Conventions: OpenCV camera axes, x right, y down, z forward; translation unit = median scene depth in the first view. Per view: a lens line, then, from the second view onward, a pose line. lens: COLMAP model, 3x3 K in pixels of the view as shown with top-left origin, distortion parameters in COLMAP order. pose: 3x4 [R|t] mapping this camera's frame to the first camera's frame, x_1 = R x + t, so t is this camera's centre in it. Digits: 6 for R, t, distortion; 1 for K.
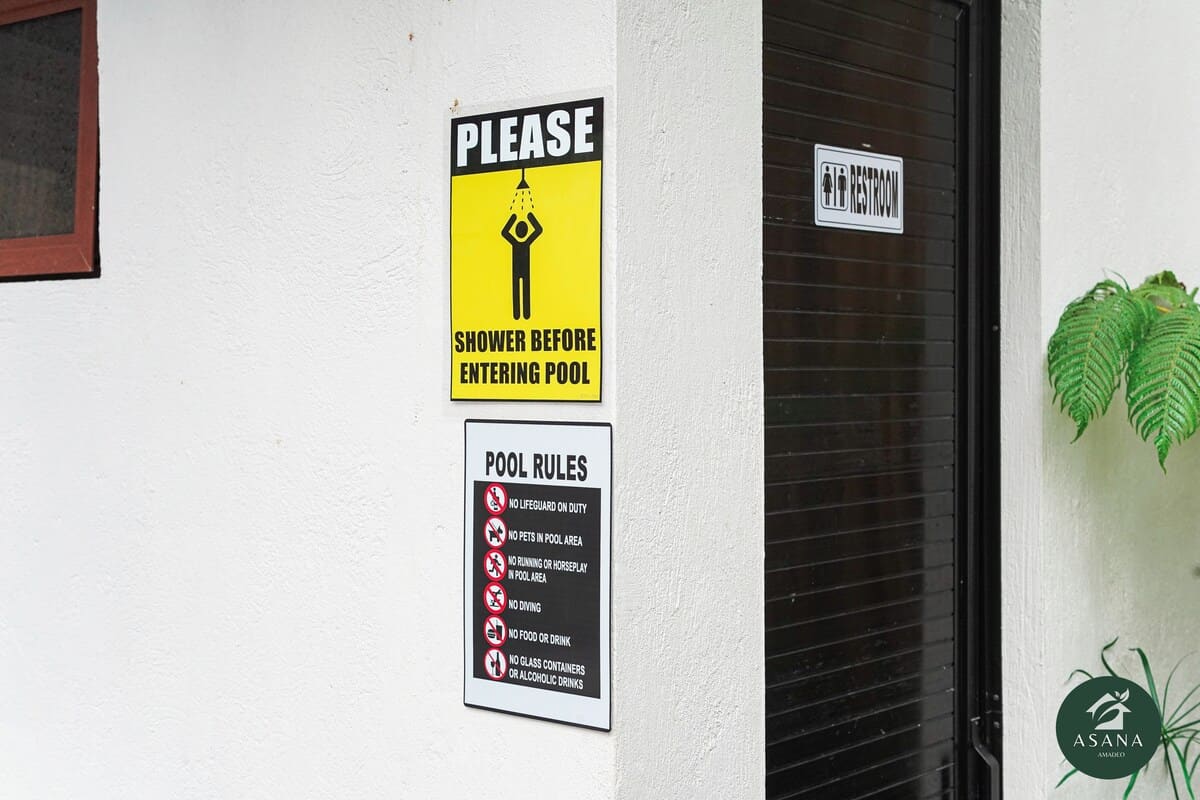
lens RADIAL K [[1629.3, 0, 600.0], [0, 1629.3, 400.0], [0, 0, 1]] dist [-0.003214, 0.012286]
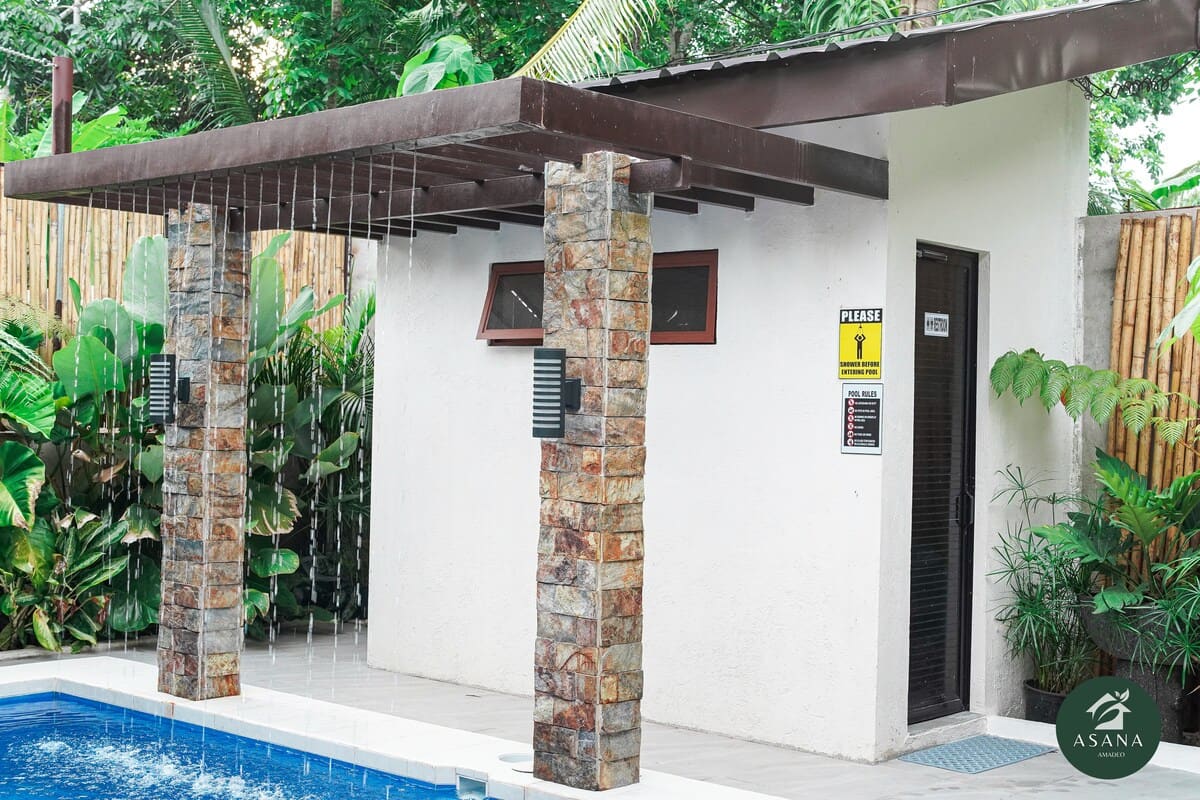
lens RADIAL K [[1629.3, 0, 600.0], [0, 1629.3, 400.0], [0, 0, 1]] dist [-0.003214, 0.012286]
pose [[0.999698, 0.023895, -0.005668, -0.558268], [-0.024027, 0.999412, -0.024459, 0.140928], [0.005080, 0.024587, 0.999685, -2.585553]]
